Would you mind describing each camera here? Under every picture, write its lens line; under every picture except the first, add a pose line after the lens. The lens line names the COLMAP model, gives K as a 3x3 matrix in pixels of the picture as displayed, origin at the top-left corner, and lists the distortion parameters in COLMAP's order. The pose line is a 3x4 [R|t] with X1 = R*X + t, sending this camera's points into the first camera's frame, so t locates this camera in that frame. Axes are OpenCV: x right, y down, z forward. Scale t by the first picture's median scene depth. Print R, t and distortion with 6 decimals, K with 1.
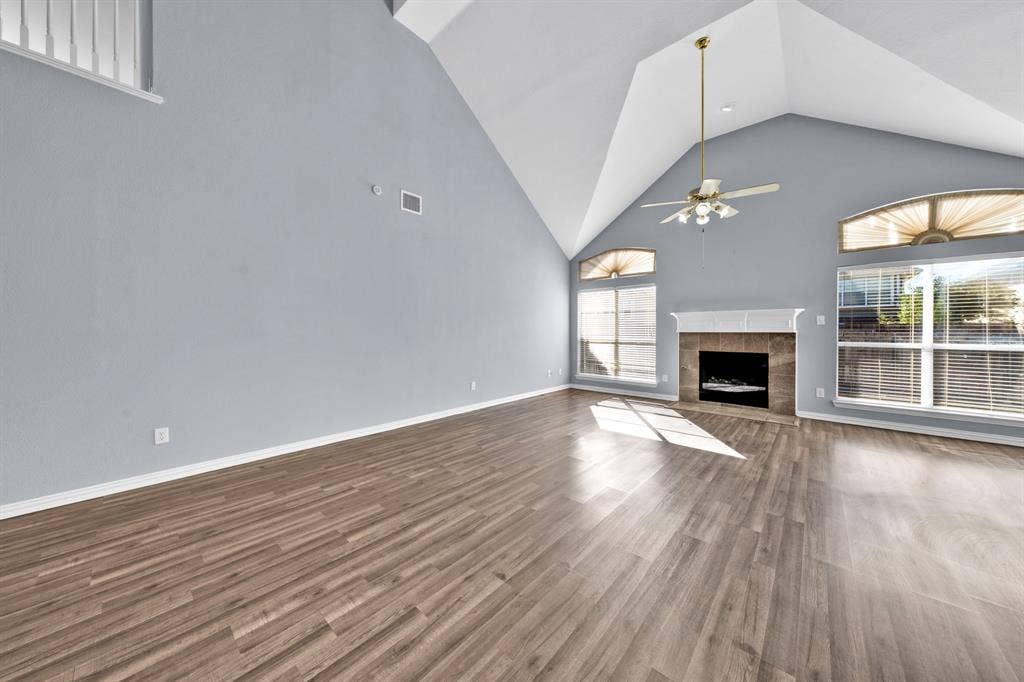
lens RADIAL K [[348.1, 0, 504.2], [0, 348.1, 331.9], [0, 0, 1]] dist [-0.000591, 0.000642]
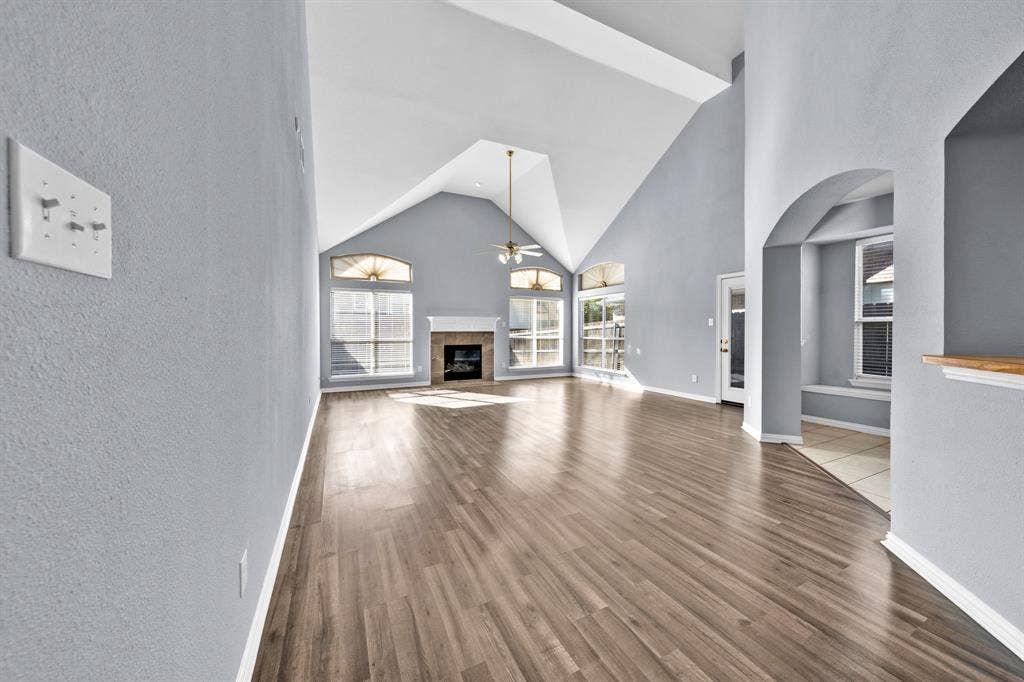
lens RADIAL K [[348.1, 0, 510.3], [0, 348.1, 333.6], [0, 0, 1]] dist [-0.000591, 0.000642]
pose [[0.368697, -0.009235, 0.929504, -0.624936], [0.007141, 0.999949, 0.007103, 0.001675], [-0.929522, 0.004019, 0.368744, 0.264483]]
